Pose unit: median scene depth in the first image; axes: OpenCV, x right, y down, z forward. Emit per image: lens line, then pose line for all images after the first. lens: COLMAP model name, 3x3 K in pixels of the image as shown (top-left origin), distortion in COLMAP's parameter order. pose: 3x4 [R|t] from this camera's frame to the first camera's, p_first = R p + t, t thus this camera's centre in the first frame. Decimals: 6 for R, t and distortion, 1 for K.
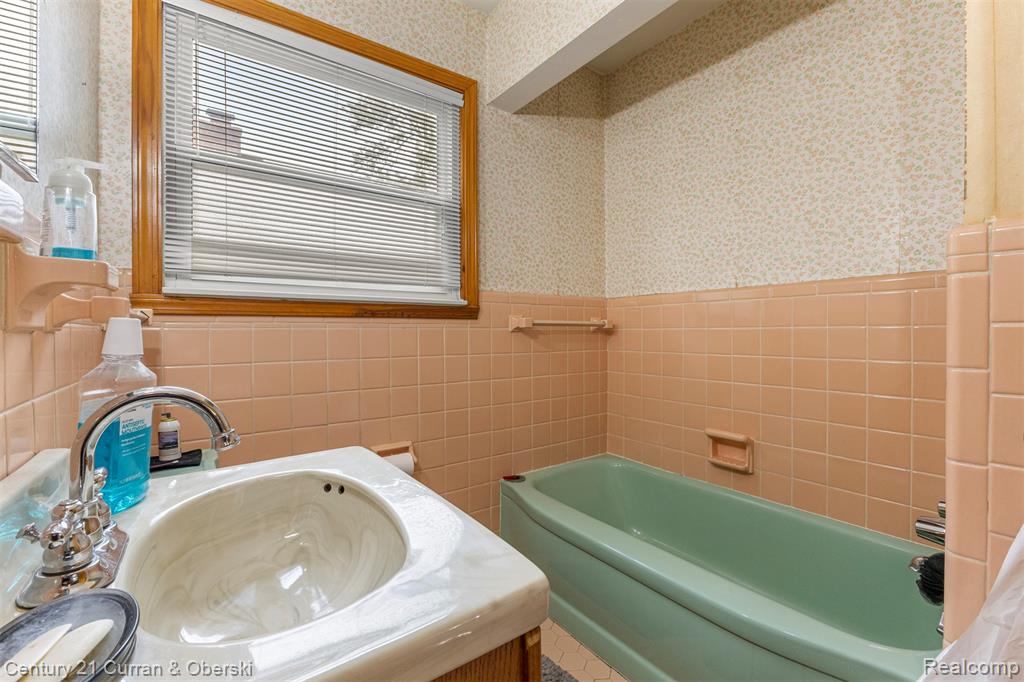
lens RADIAL K [[440.3, 0, 512.8], [0, 440.3, 332.9], [0, 0, 1]] dist [-0.011903, -0.000384]
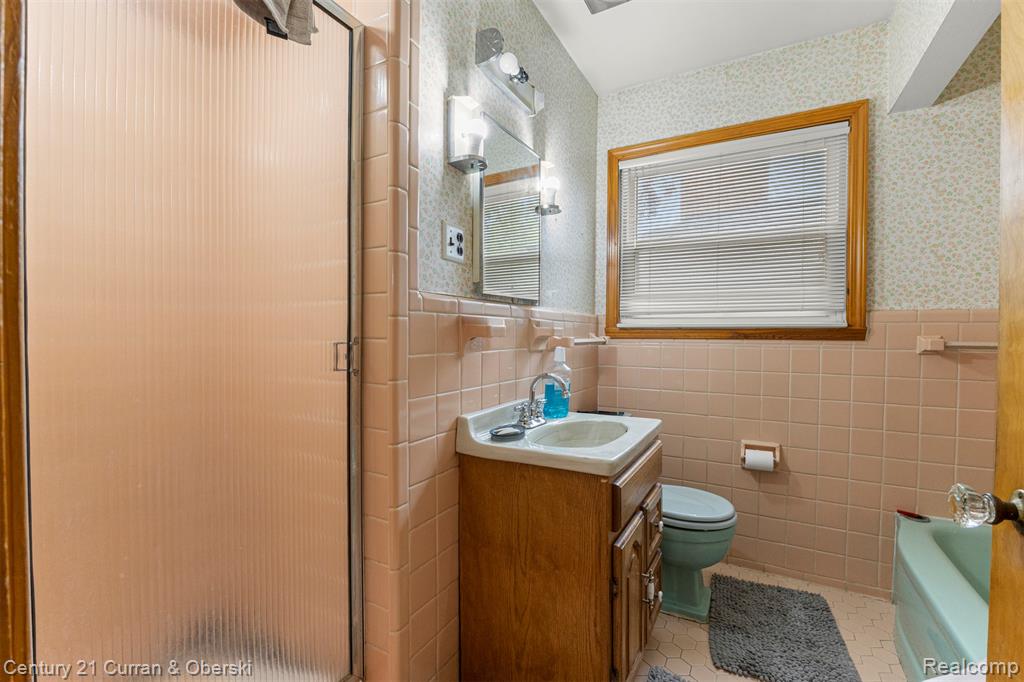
lens RADIAL K [[440.3, 0, 512.1], [0, 440.3, 341.8], [0, 0, 1]] dist [-0.011903, -0.000384]
pose [[0.422370, 0.011433, -0.906351, 0.476457], [-0.016053, 0.999858, 0.005131, -0.019977], [0.906281, 0.012382, 0.422493, -0.134938]]
